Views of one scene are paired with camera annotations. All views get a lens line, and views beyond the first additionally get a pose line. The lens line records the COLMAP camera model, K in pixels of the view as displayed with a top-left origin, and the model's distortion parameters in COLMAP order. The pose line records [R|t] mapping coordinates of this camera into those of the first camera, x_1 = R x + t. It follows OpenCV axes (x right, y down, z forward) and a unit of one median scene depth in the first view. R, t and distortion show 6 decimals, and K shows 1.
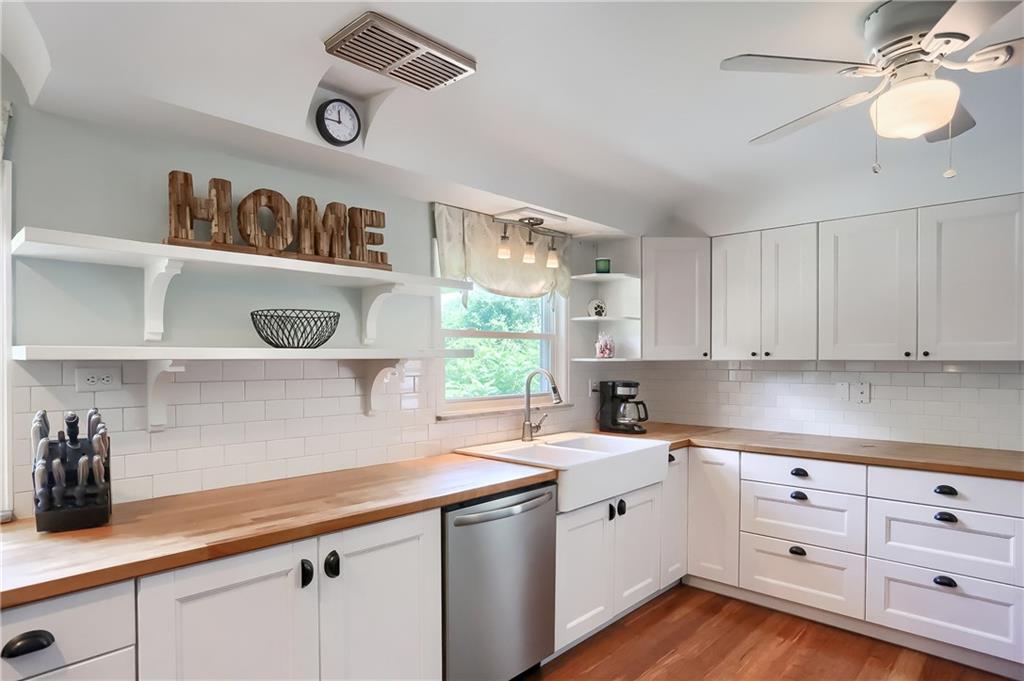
lens RADIAL K [[575.8, 0, 530.6], [0, 575.8, 361.2], [0, 0, 1]] dist [-0.047233, 0.021737]
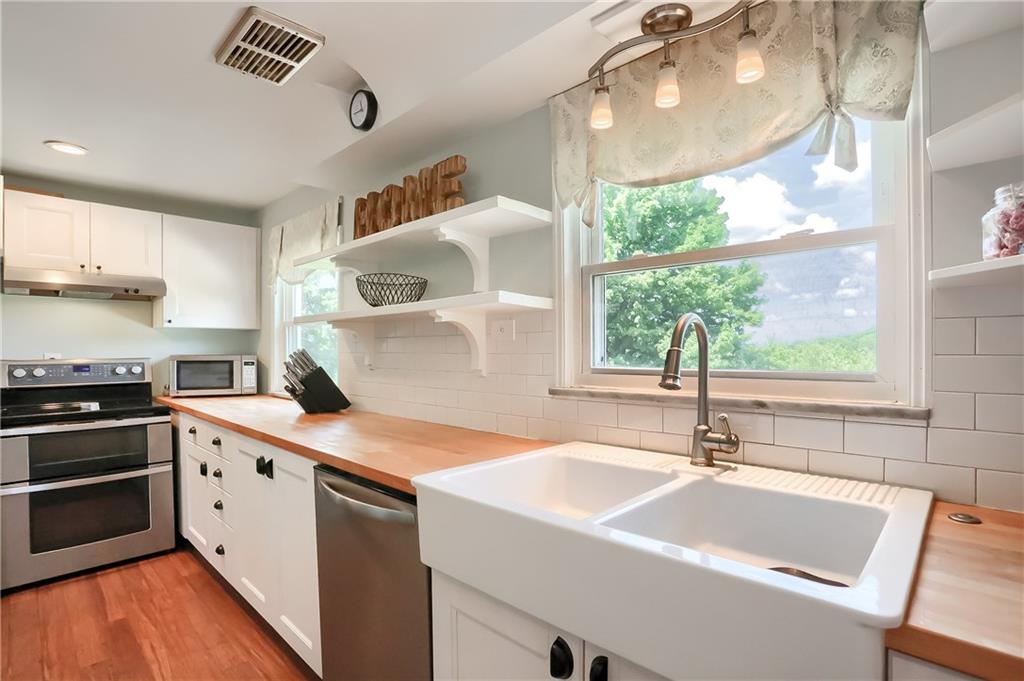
lens RADIAL K [[491.7, 0, 477.5], [0, 491.7, 347.1], [0, 0, 1]] dist [-0.056992, 0.027383]
pose [[-0.048231, 0.001235, -0.998835, 0.535315], [0.000356, 0.999999, 0.001219, 0.049676], [0.998836, -0.000297, -0.048232, 1.077032]]
